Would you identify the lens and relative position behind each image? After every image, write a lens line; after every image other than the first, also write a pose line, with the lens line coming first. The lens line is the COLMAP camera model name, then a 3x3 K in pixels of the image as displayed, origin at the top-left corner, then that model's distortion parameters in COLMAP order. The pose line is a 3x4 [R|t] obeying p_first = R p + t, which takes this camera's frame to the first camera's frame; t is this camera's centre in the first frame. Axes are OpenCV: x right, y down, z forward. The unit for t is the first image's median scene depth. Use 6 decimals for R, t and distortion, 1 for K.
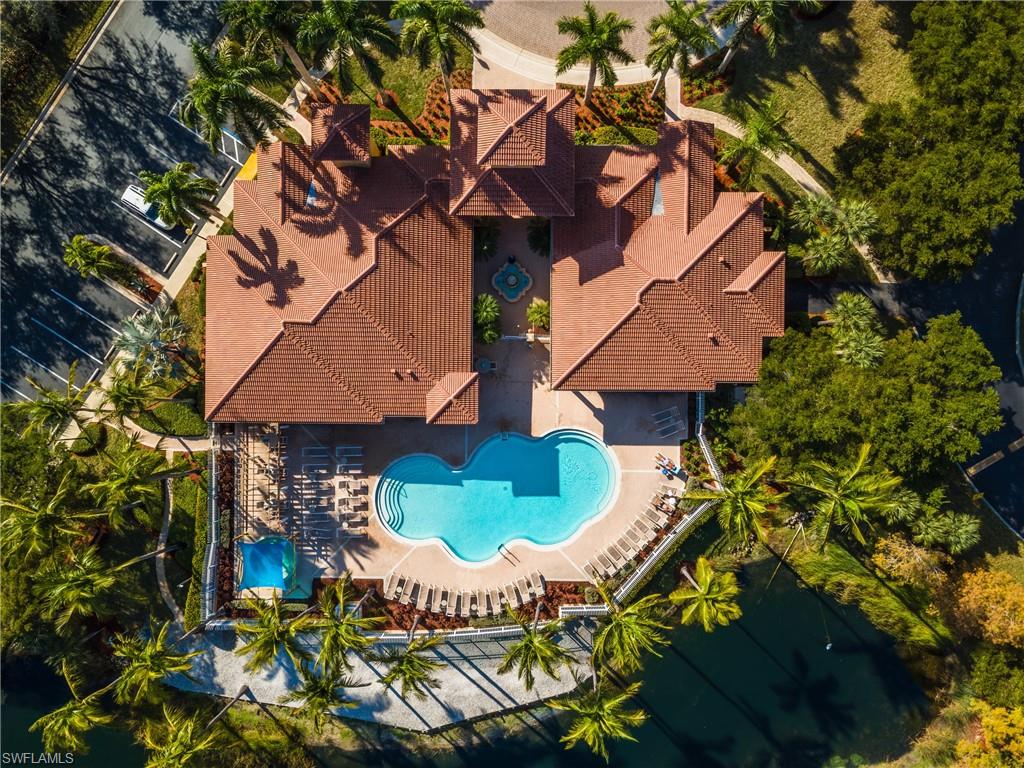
lens RADIAL K [[740.5, 0, 511.0], [0, 740.5, 392.3], [0, 0, 1]] dist [0.006503, 0.052301]
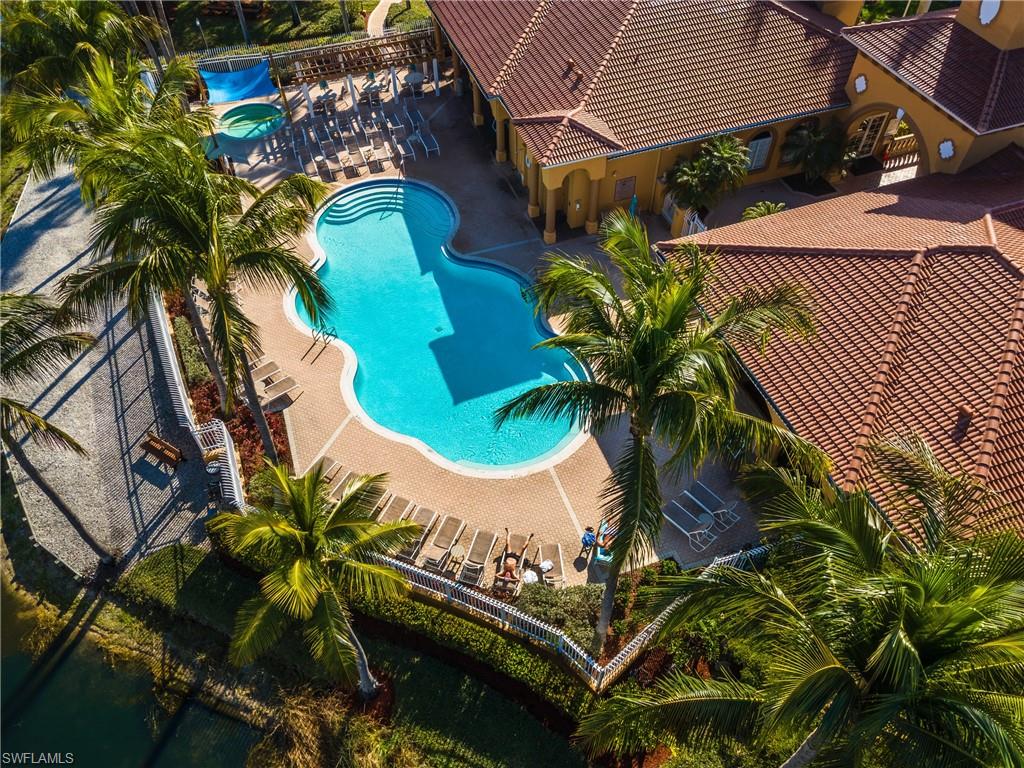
lens RADIAL K [[740.5, 0, 511.0], [0, 740.5, 392.3], [0, 0, 1]] dist [0.006503, 0.052301]
pose [[0.340595, 0.735061, -0.586243, 0.376209], [-0.940159, 0.272730, -0.204252, 0.211527], [0.009748, 0.620729, 0.783965, 0.618141]]
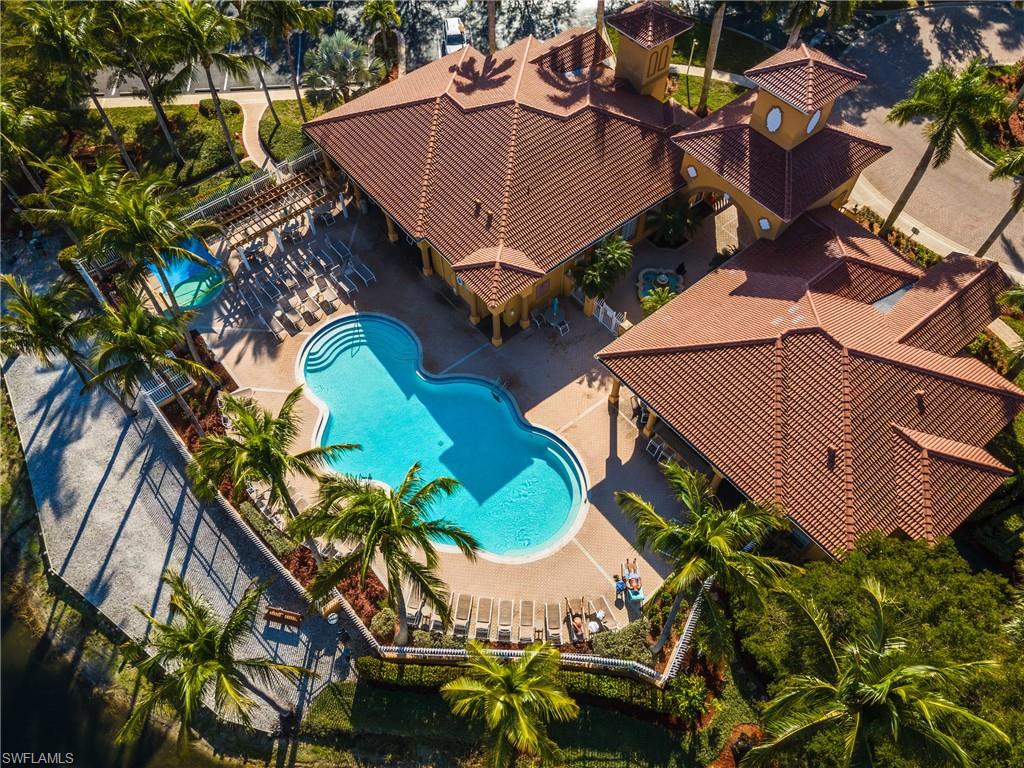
lens RADIAL K [[724.9, 0, 511.4], [0, 724.9, 395.3], [0, 0, 1]] dist [0.006039, 0.053061]
pose [[0.636064, 0.661489, -0.397309, 0.284087], [-0.771636, 0.545679, -0.326822, 0.286011], [0.000614, 0.514458, 0.857516, 0.404747]]
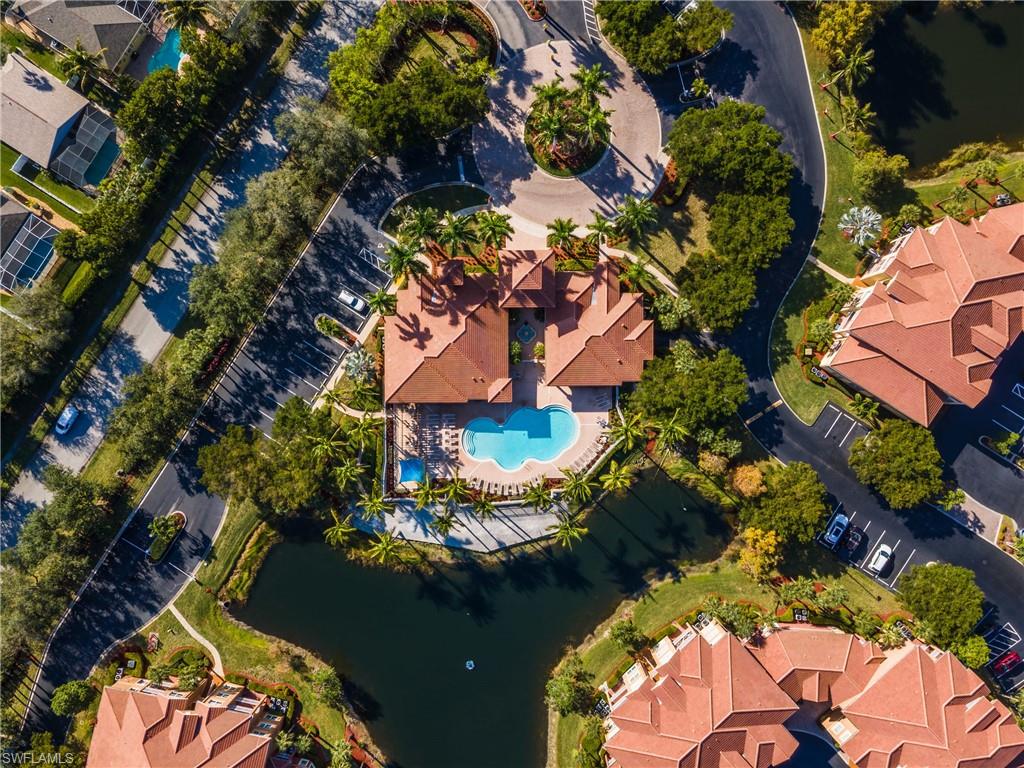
lens RADIAL K [[740.5, 0, 511.0], [0, 740.5, 392.3], [0, 0, 1]] dist [0.006503, 0.052301]
pose [[0.999908, -0.013369, -0.002378, -0.039649], [0.013377, 0.999904, 0.003540, 0.006095], [0.002331, -0.003572, 0.999991, -1.081506]]
